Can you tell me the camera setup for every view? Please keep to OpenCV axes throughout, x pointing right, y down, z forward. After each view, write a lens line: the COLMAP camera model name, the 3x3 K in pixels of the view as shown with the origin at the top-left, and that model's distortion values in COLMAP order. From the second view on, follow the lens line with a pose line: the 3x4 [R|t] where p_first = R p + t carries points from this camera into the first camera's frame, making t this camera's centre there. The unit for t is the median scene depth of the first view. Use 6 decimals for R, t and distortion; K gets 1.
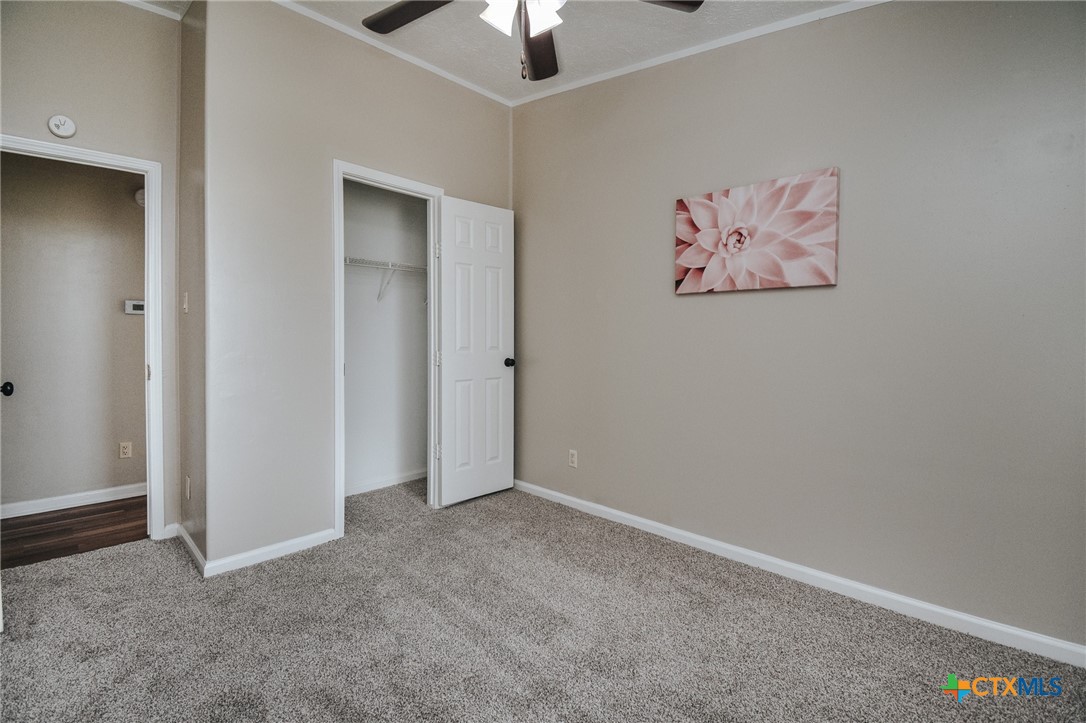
lens RADIAL K [[485.5, 0, 541.9], [0, 485.5, 353.4], [0, 0, 1]] dist [0.014514, -0.020942]
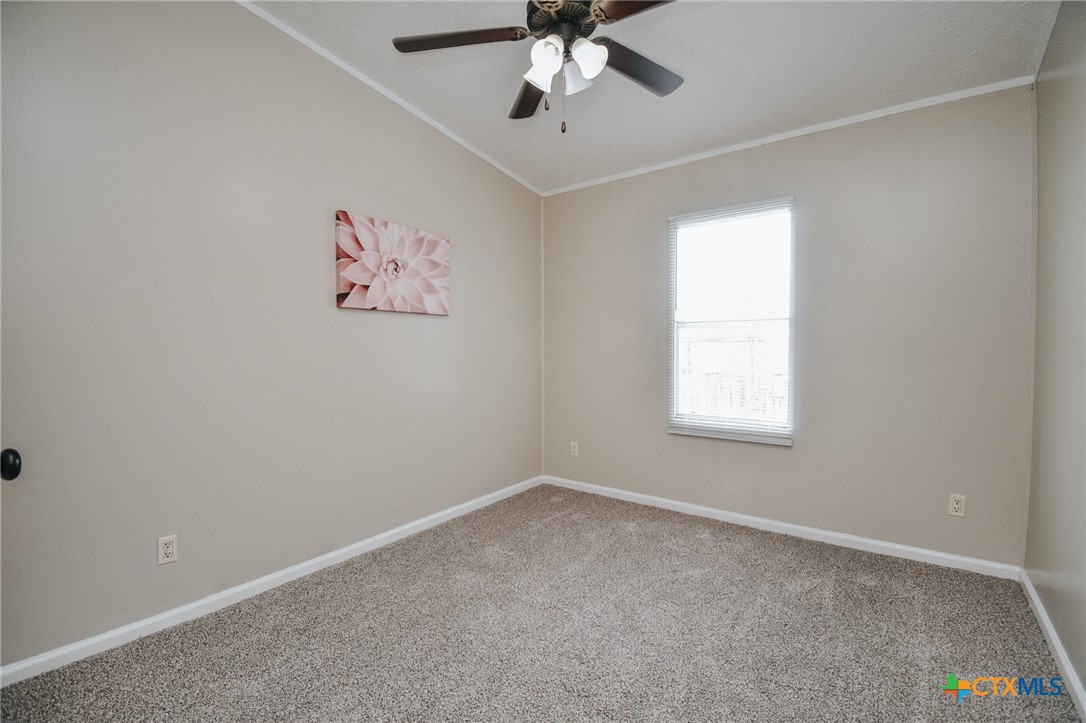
lens RADIAL K [[485.5, 0, 539.3], [0, 485.5, 361.2], [0, 0, 1]] dist [0.014514, -0.020942]
pose [[-0.135045, -0.031849, 0.990327, -0.815350], [0.032213, 0.998814, 0.036514, -0.040456], [-0.990316, 0.036833, -0.133859, 0.817037]]
